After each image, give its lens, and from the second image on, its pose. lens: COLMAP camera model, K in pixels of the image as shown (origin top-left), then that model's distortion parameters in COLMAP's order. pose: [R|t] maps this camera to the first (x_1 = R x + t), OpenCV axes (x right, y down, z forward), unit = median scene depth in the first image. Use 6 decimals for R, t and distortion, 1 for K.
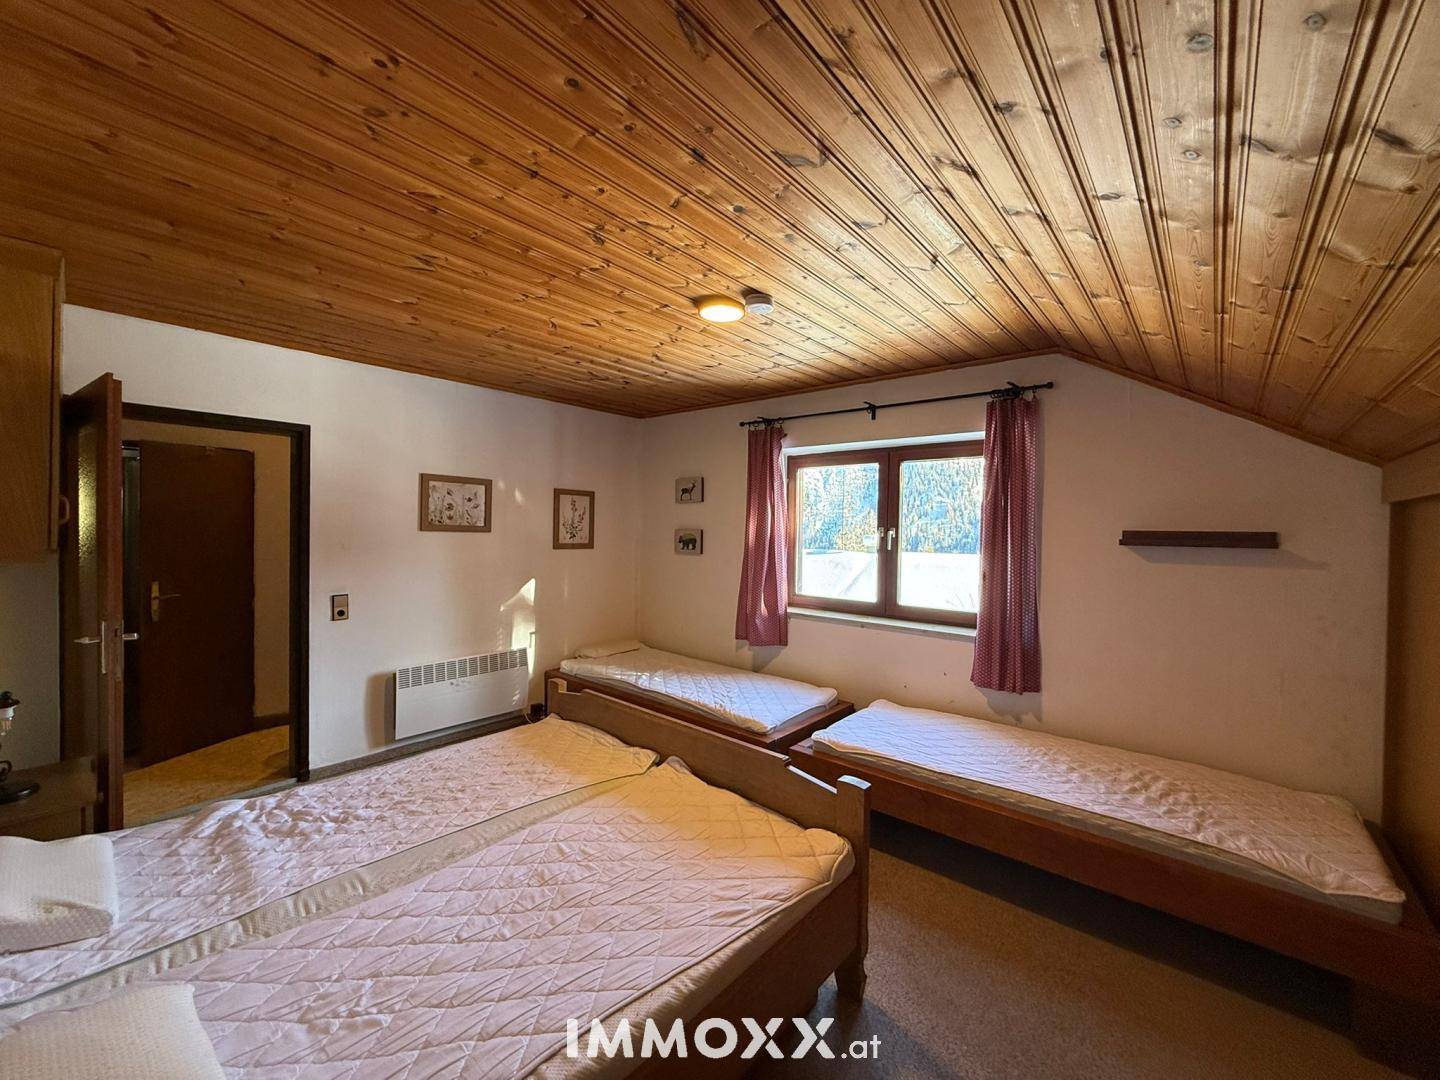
lens RADIAL K [[587.0, 0, 718.1], [0, 587.0, 535.7], [0, 0, 1]] dist [0.015559, -0.004892]
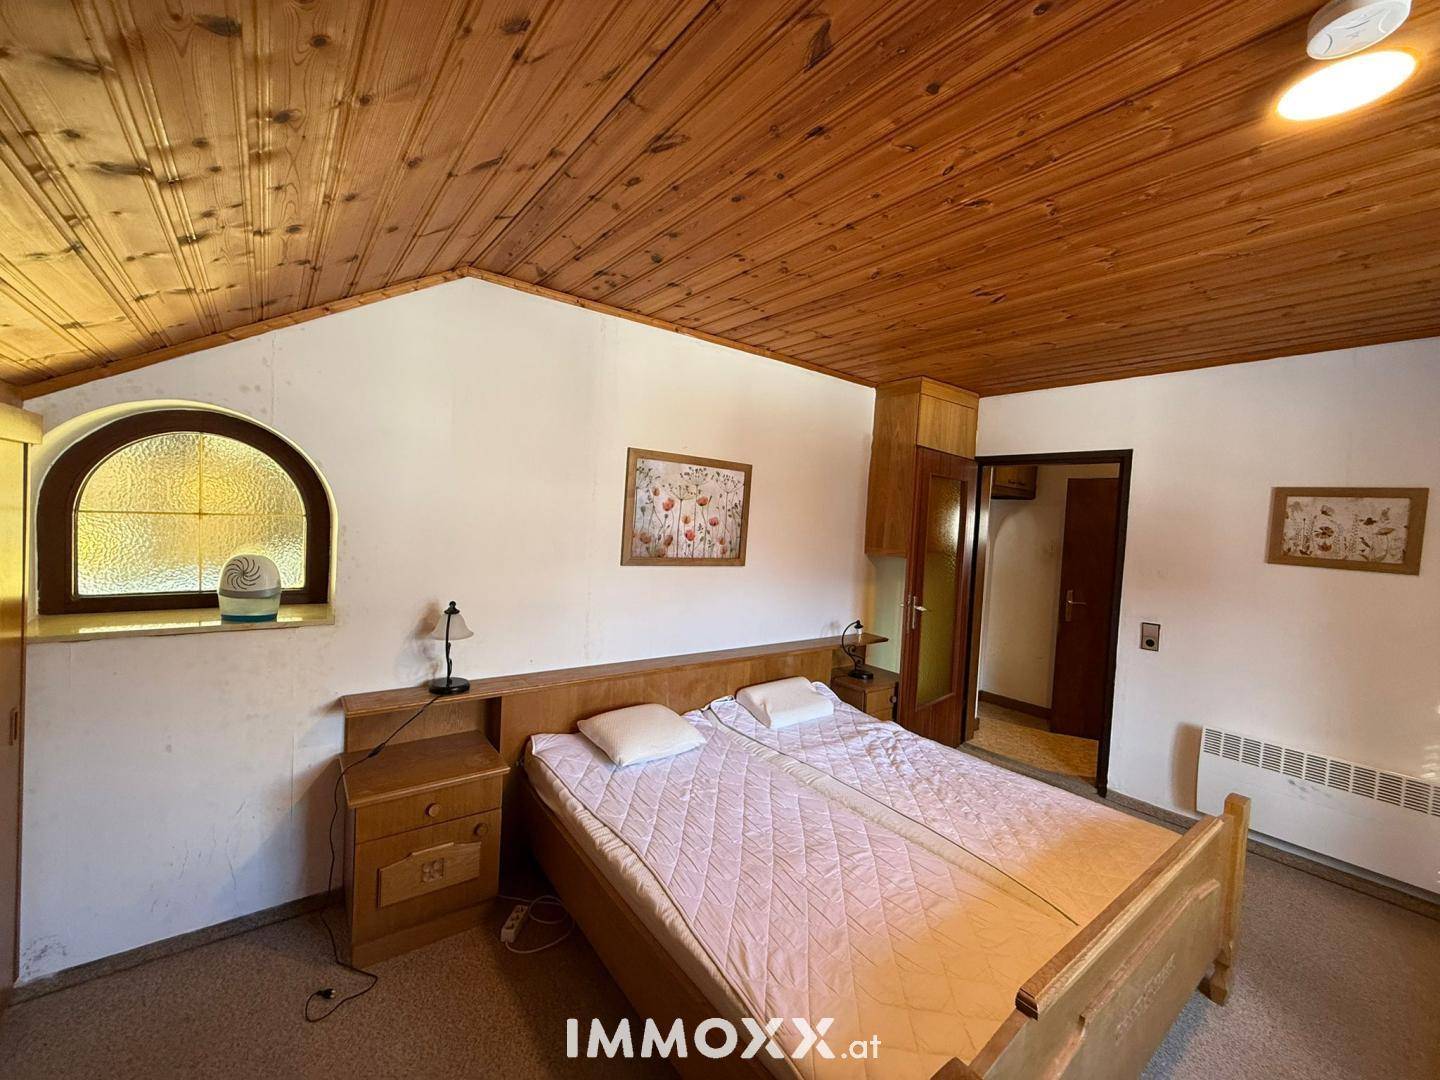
lens RADIAL K [[587.0, 0, 718.1], [0, 587.0, 535.7], [0, 0, 1]] dist [0.015559, -0.004892]
pose [[-0.205421, 0.005724, -0.978657, 0.545668], [-0.068878, 0.997419, 0.020292, -0.014409], [0.976247, 0.071577, -0.204496, 0.653284]]
